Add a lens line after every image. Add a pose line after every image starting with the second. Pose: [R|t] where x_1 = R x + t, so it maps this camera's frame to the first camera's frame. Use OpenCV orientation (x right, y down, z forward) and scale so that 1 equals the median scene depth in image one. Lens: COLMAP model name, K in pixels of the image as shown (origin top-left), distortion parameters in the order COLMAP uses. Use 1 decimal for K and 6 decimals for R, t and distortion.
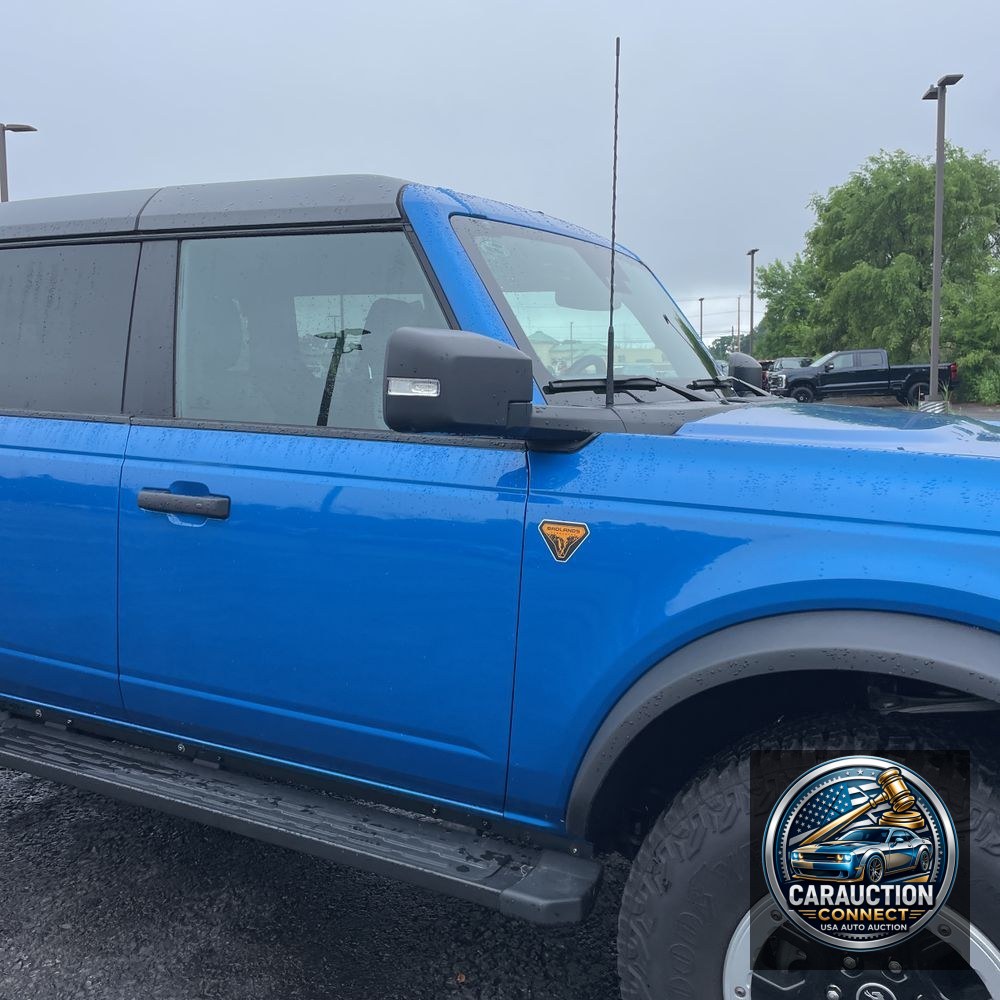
lens RADIAL K [[1005.7, 0, 494.2], [0, 1005.7, 497.0], [0, 0, 1]] dist [0.109978, -0.147668]
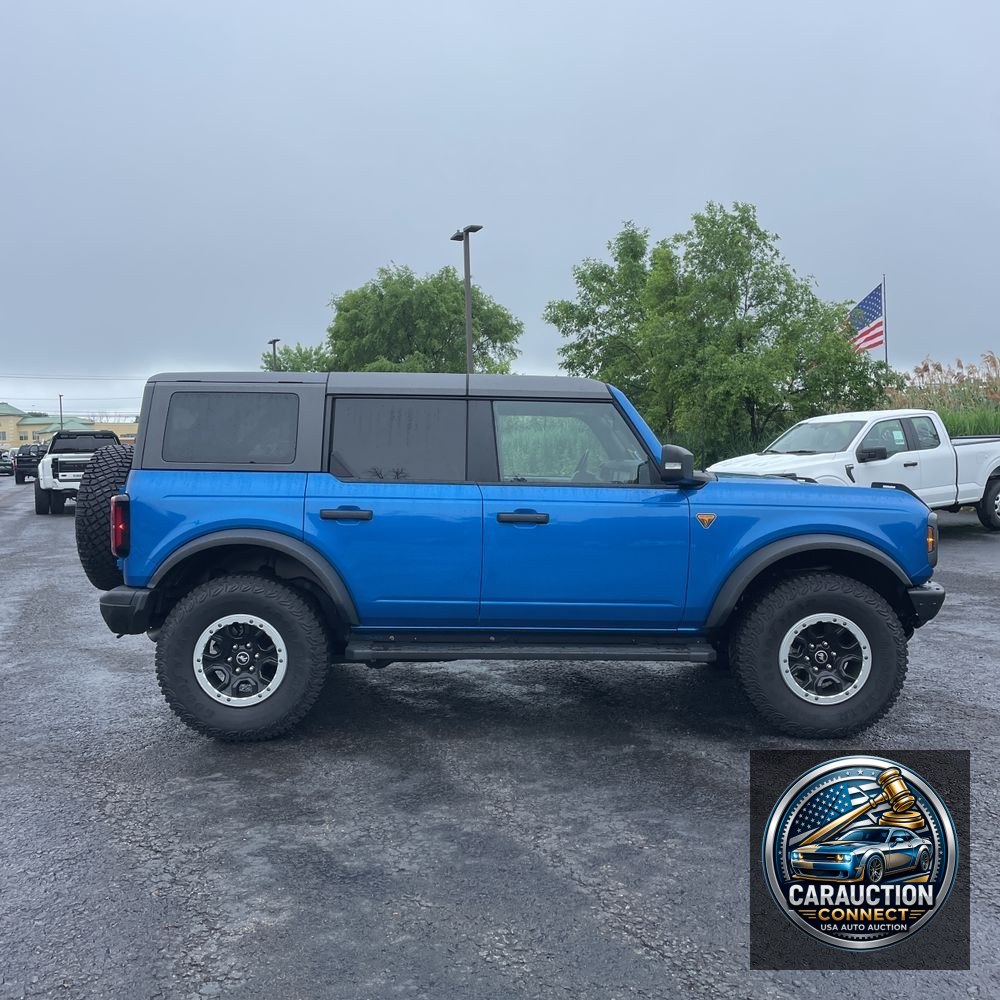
lens RADIAL K [[1005.7, 0, 494.2], [0, 1005.7, 497.0], [0, 0, 1]] dist [0.109978, -0.147668]
pose [[0.873854, -0.024794, 0.485556, -1.386769], [0.060823, 0.996428, -0.058581, 0.082549], [-0.482369, 0.080724, 0.872241, -0.890065]]
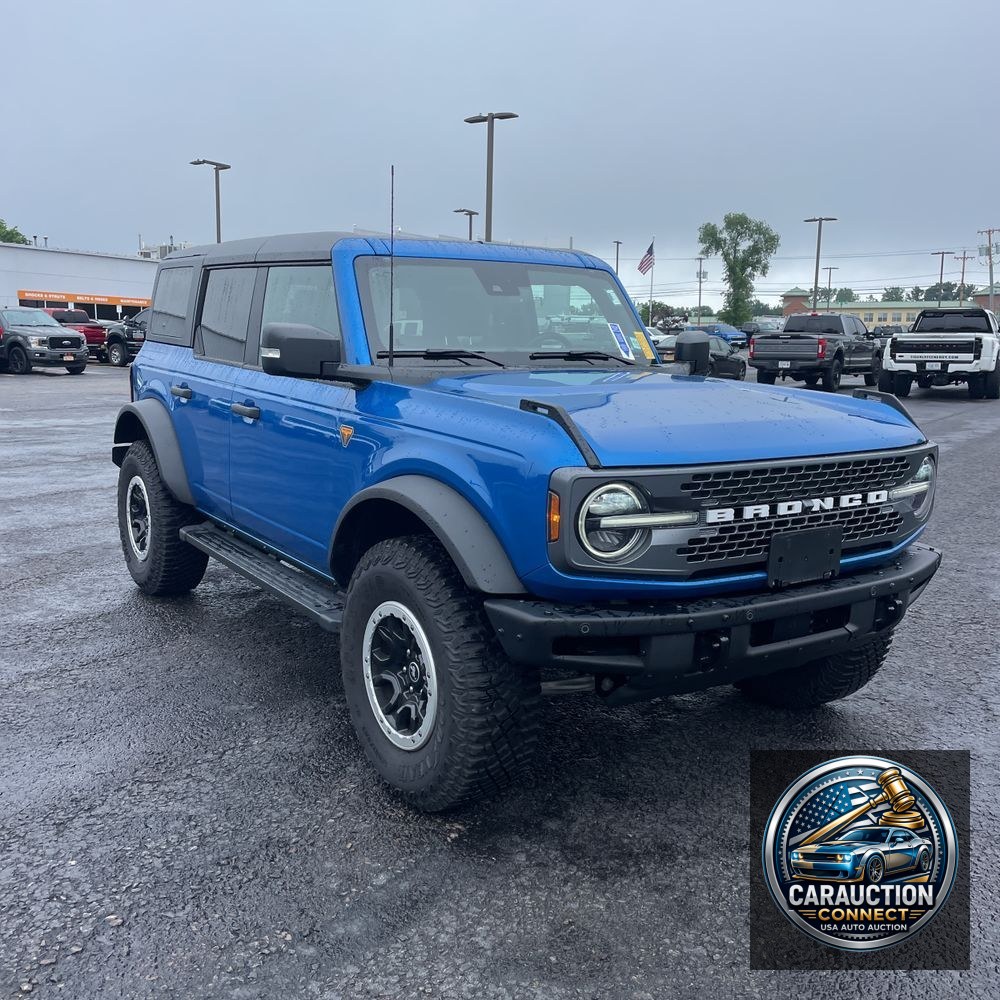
lens RADIAL K [[1005.7, 0, 494.2], [0, 1005.7, 497.0], [0, 0, 1]] dist [0.109978, -0.147668]
pose [[0.884592, 0.092208, -0.457160, 0.934327], [-0.071214, 0.995470, 0.062986, 0.014308], [0.460897, -0.023161, 0.887152, -0.445702]]
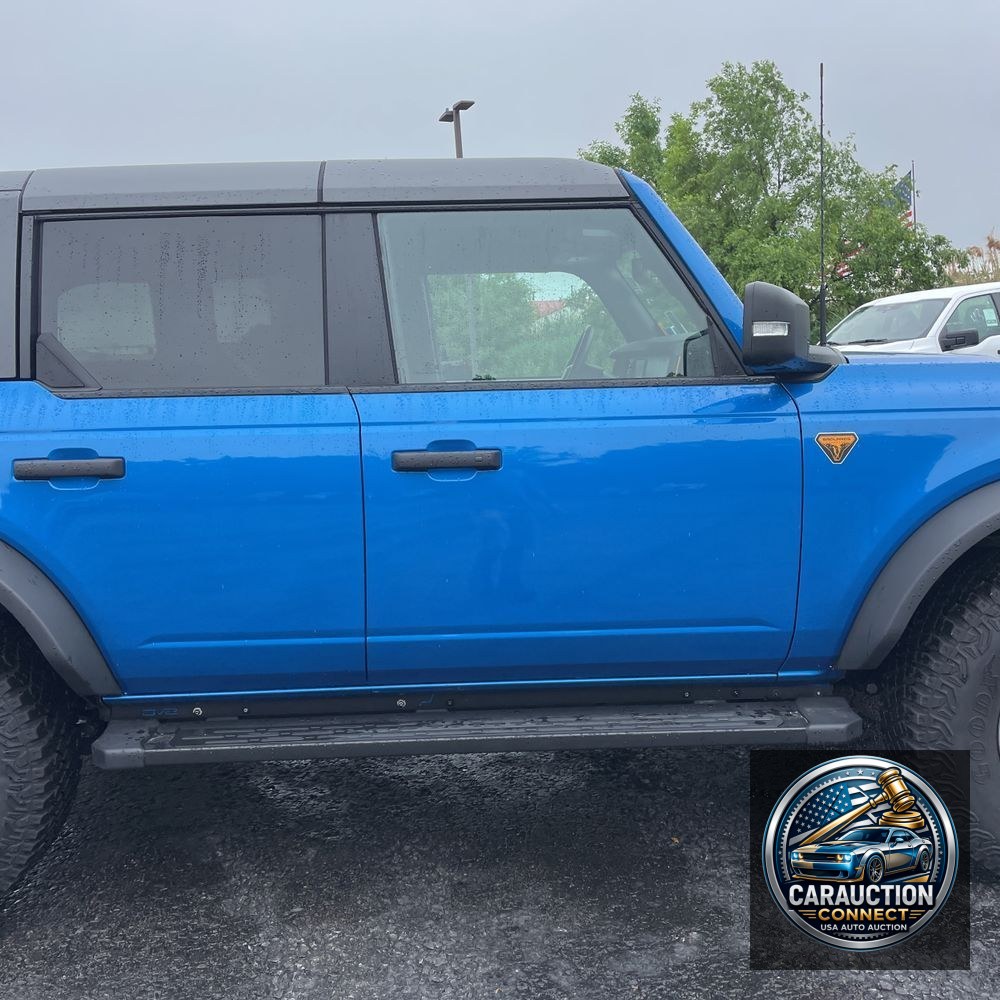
lens RADIAL K [[1003.8, 0, 497.4], [0, 1003.8, 504.6], [0, 0, 1]] dist [0.088264, -0.117981]
pose [[0.878785, -0.103919, 0.465766, -0.722263], [0.102855, 0.994308, 0.027782, 0.027365], [-0.466002, 0.023492, 0.884472, 0.040409]]
